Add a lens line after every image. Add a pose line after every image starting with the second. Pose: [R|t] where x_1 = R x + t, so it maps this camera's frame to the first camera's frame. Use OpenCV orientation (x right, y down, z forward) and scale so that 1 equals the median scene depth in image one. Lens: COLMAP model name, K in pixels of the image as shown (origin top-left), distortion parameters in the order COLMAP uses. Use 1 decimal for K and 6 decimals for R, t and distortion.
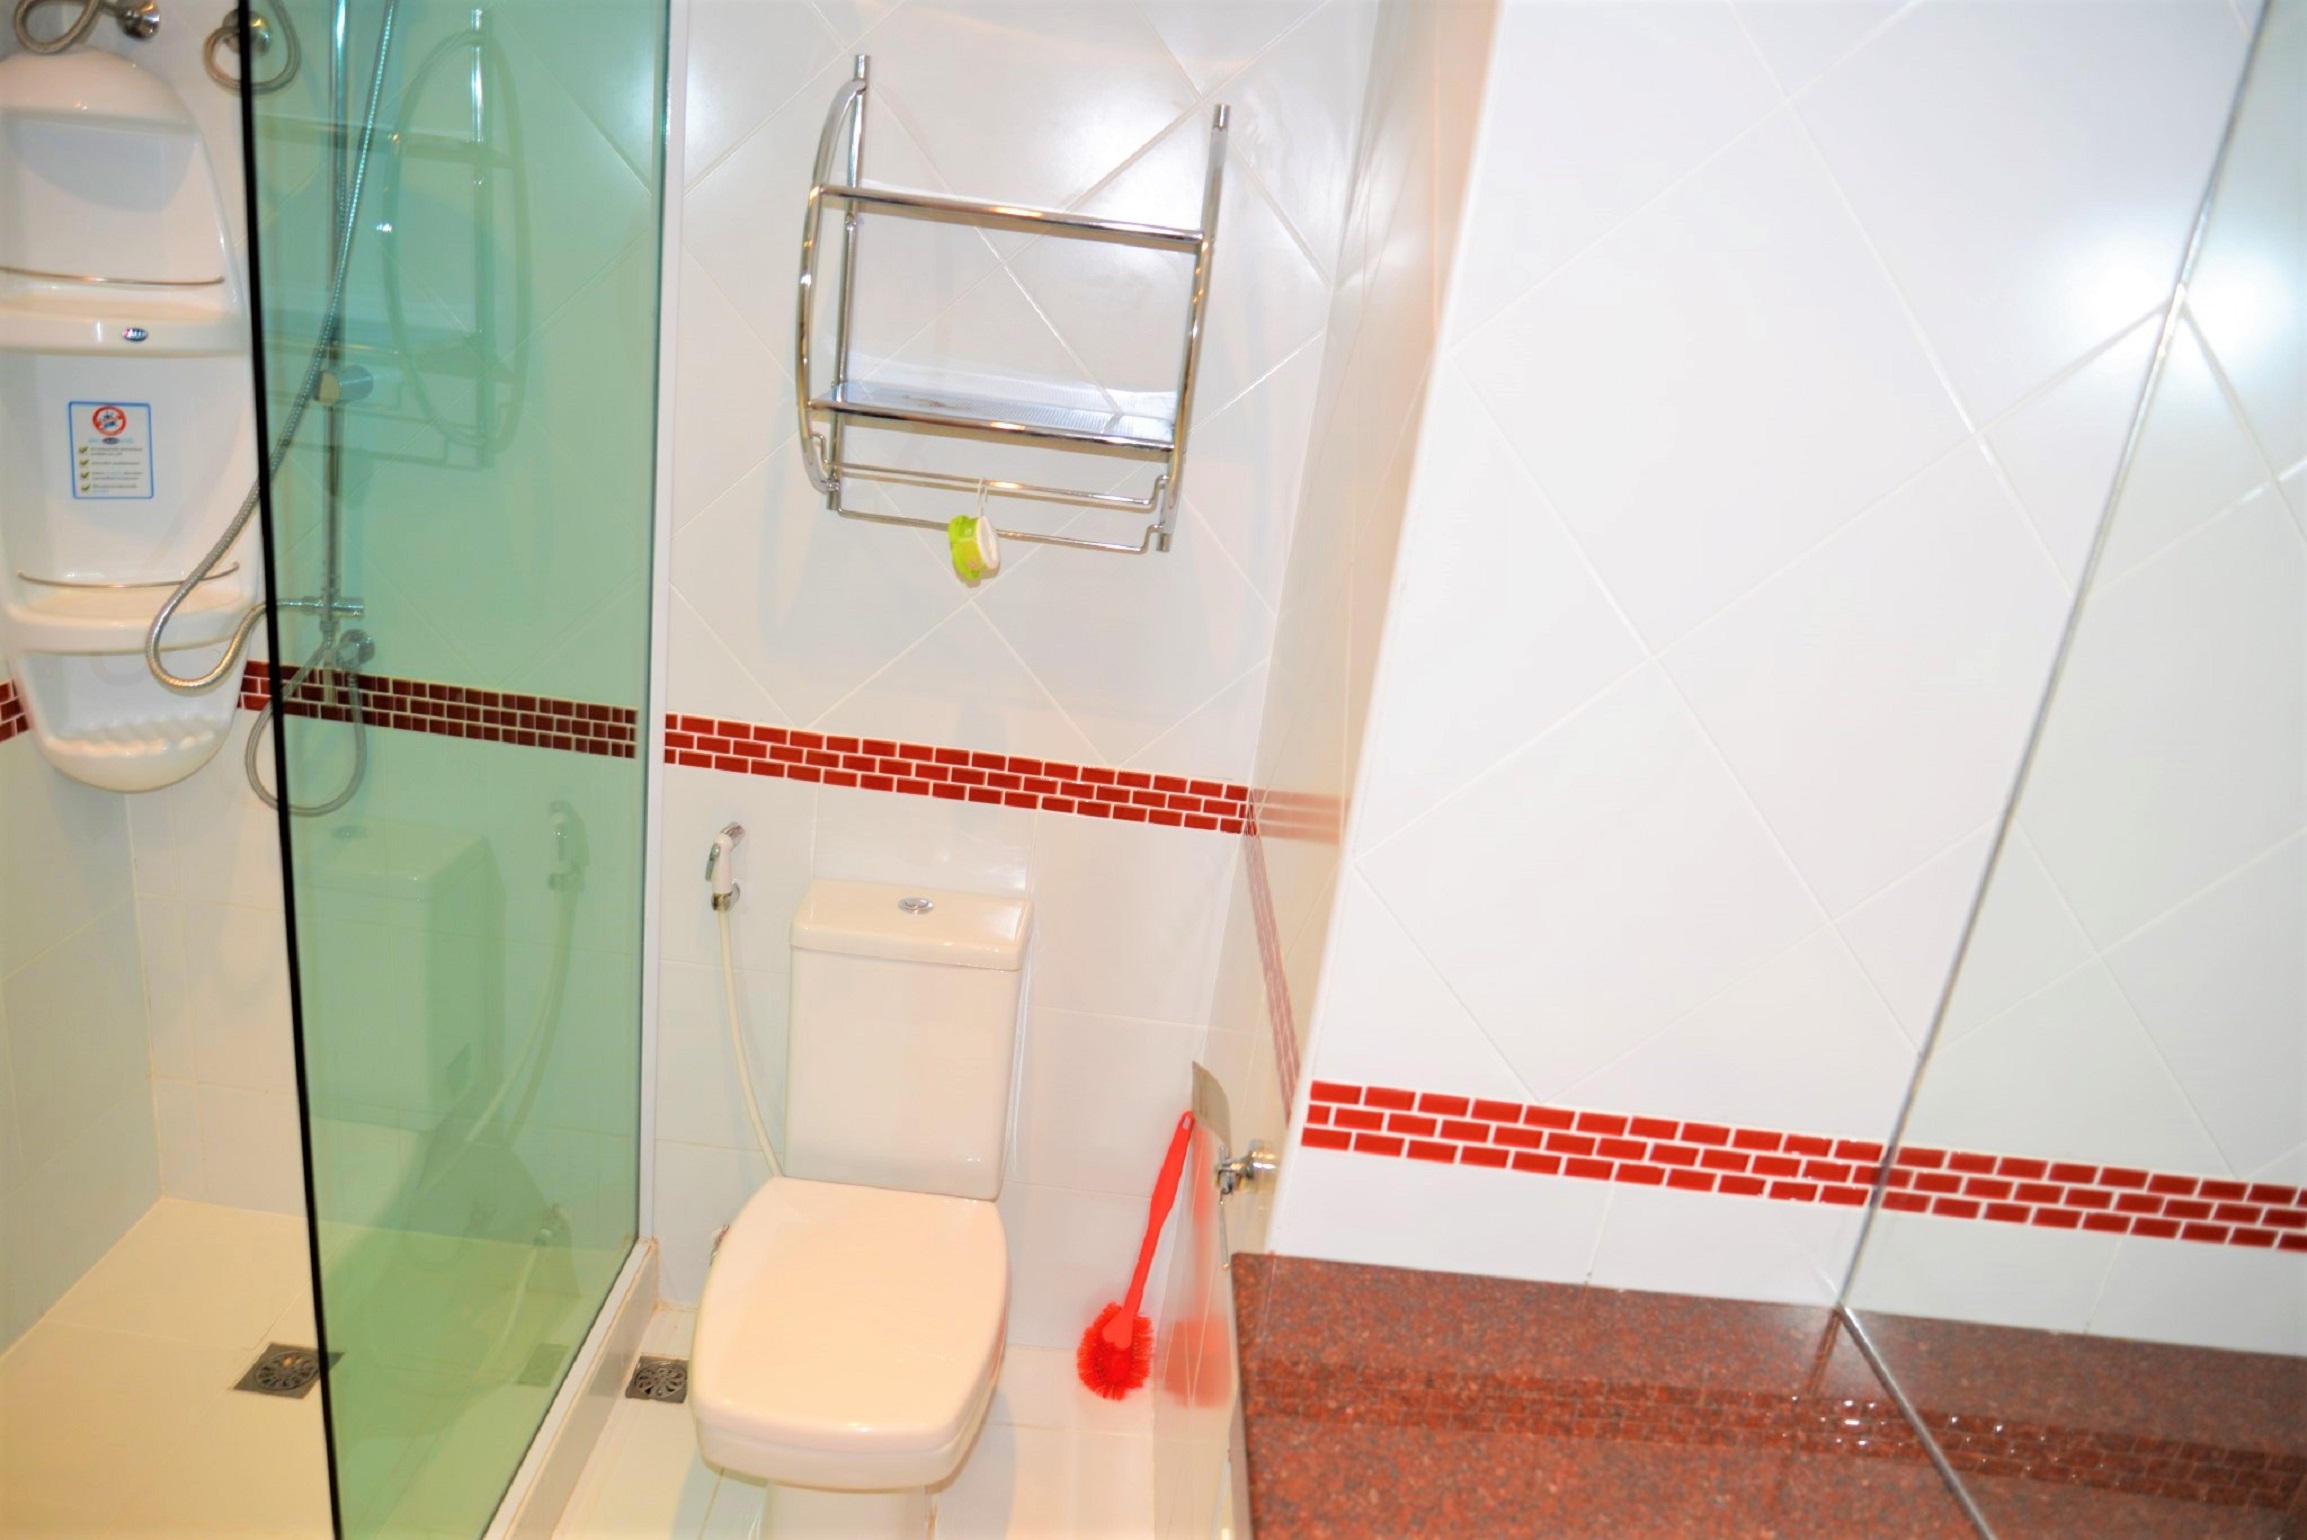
lens RADIAL K [[1549.3, 0, 1148.0], [0, 1549.3, 774.2], [0, 0, 1]] dist [-0.048582, 0.005211]
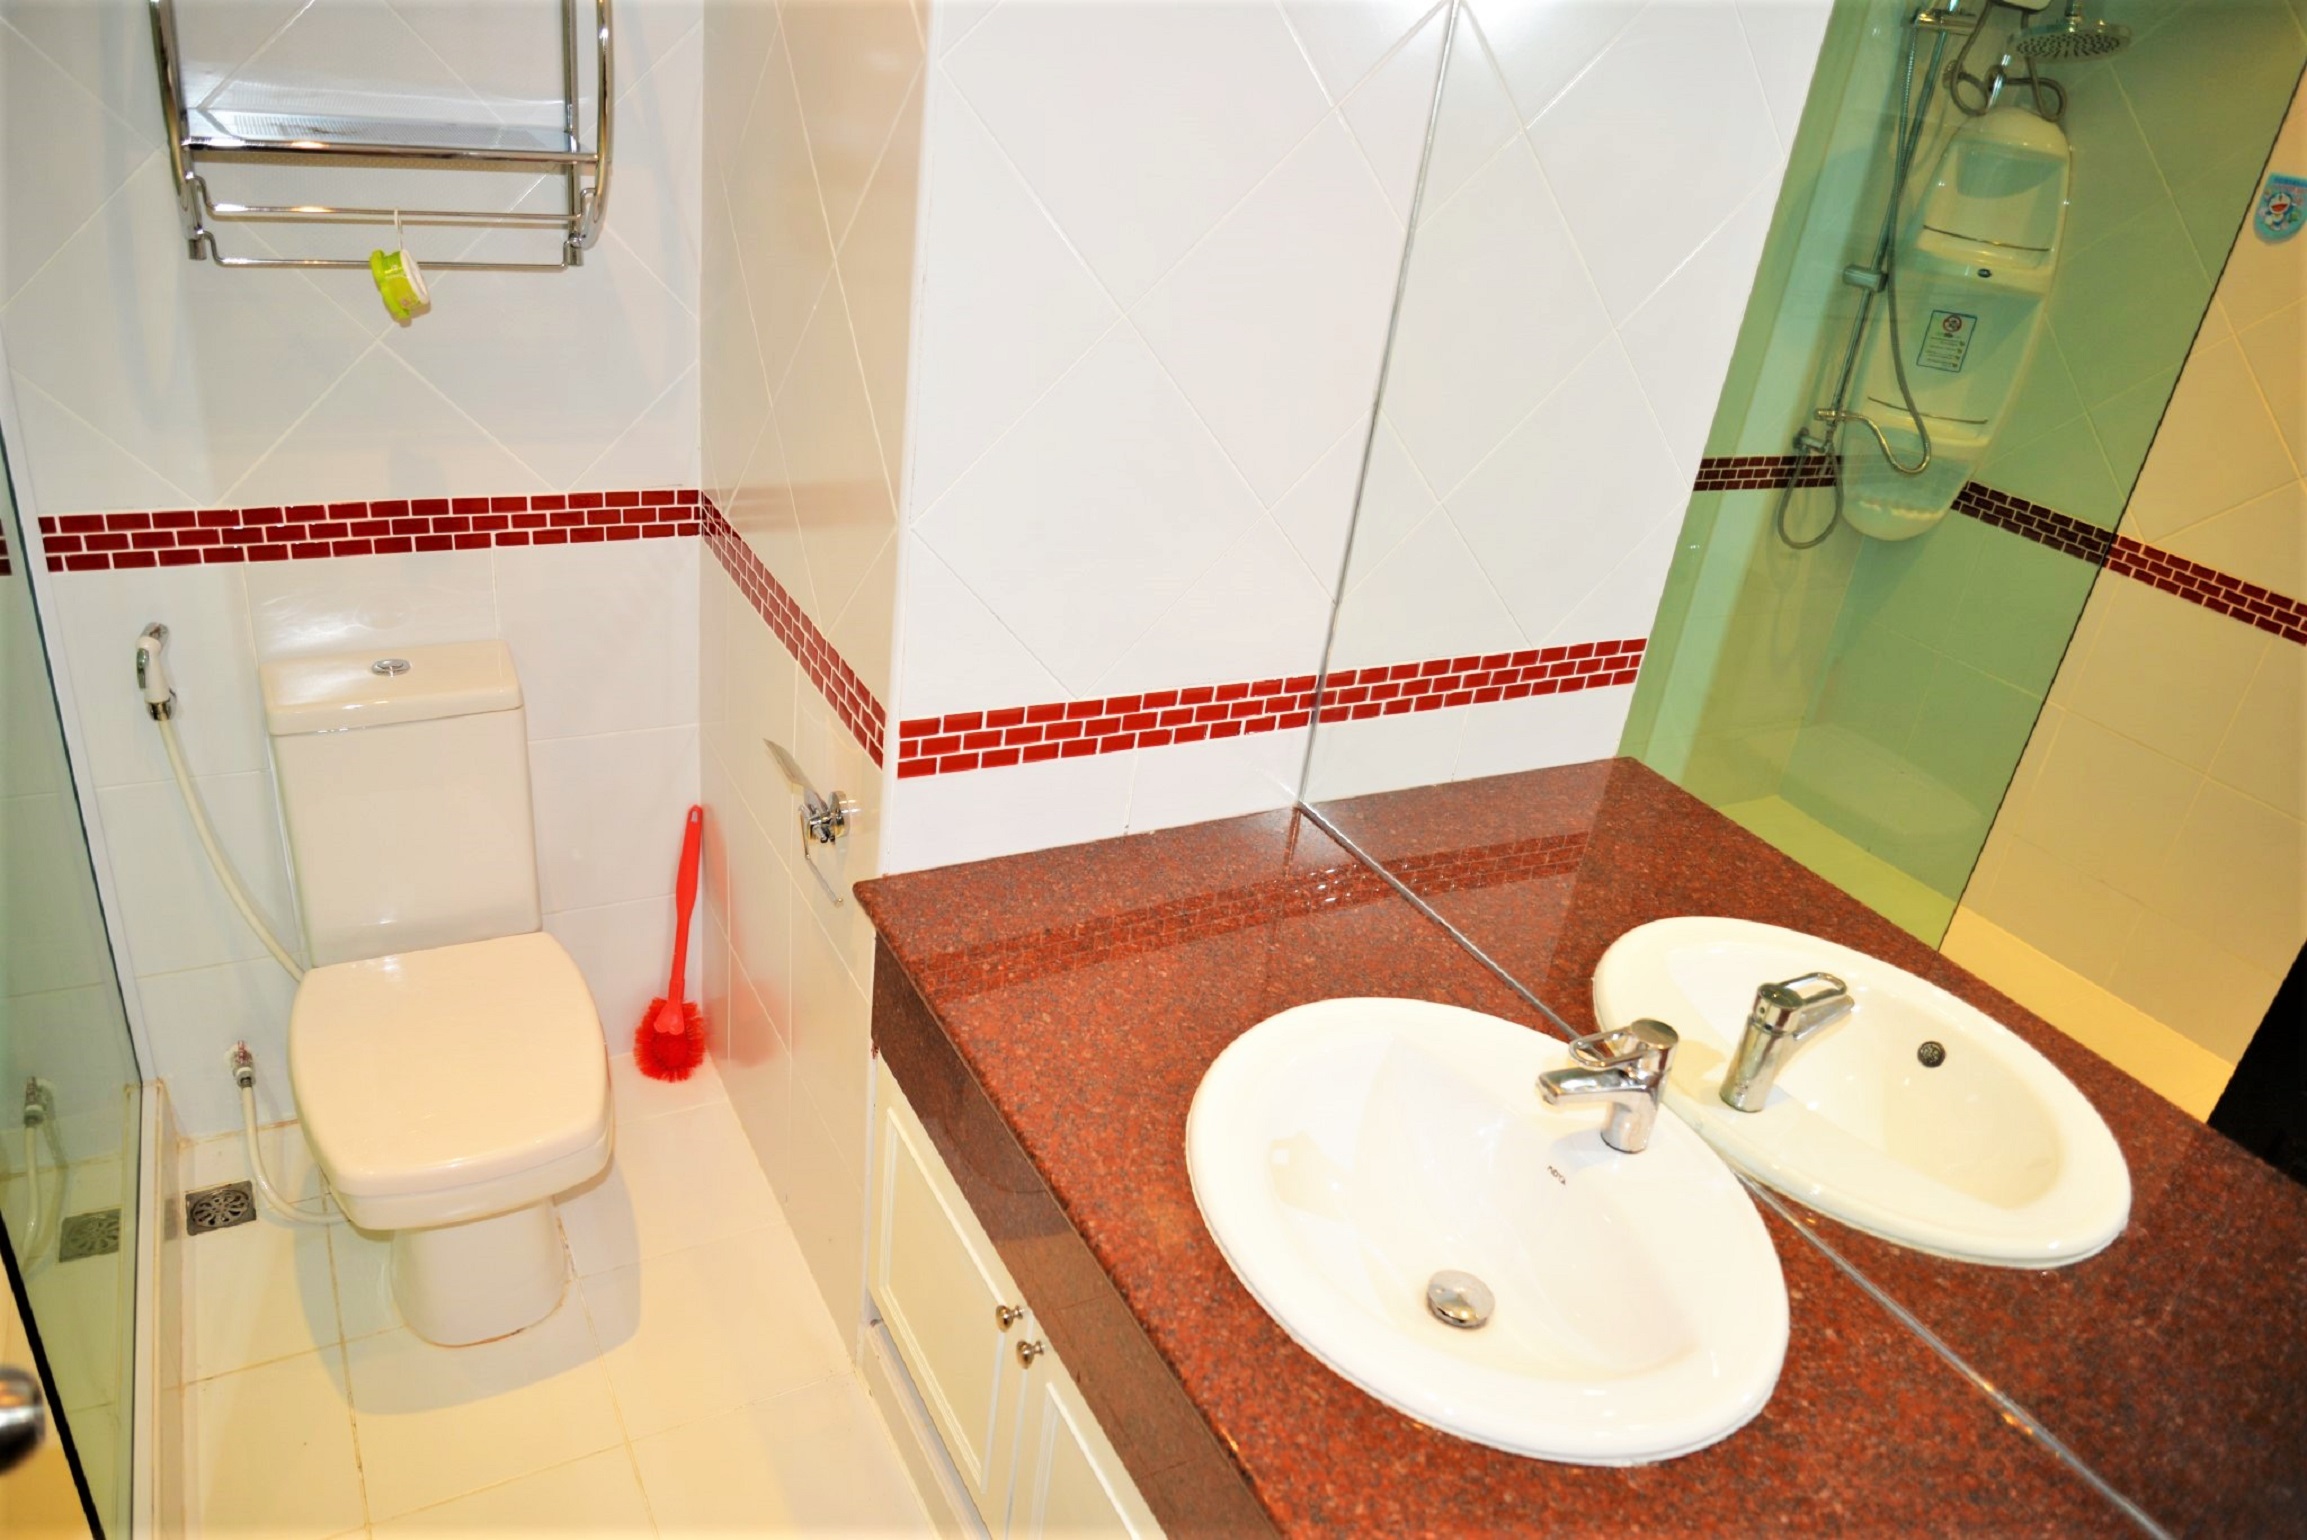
lens RADIAL K [[1549.3, 0, 1160.1], [0, 1549.3, 780.3], [0, 0, 1]] dist [-0.048582, 0.005211]
pose [[0.873367, -0.240229, 0.423698, -0.214961], [0.146808, 0.959286, 0.241282, -0.011813], [-0.464411, -0.148525, 0.873077, -0.111838]]
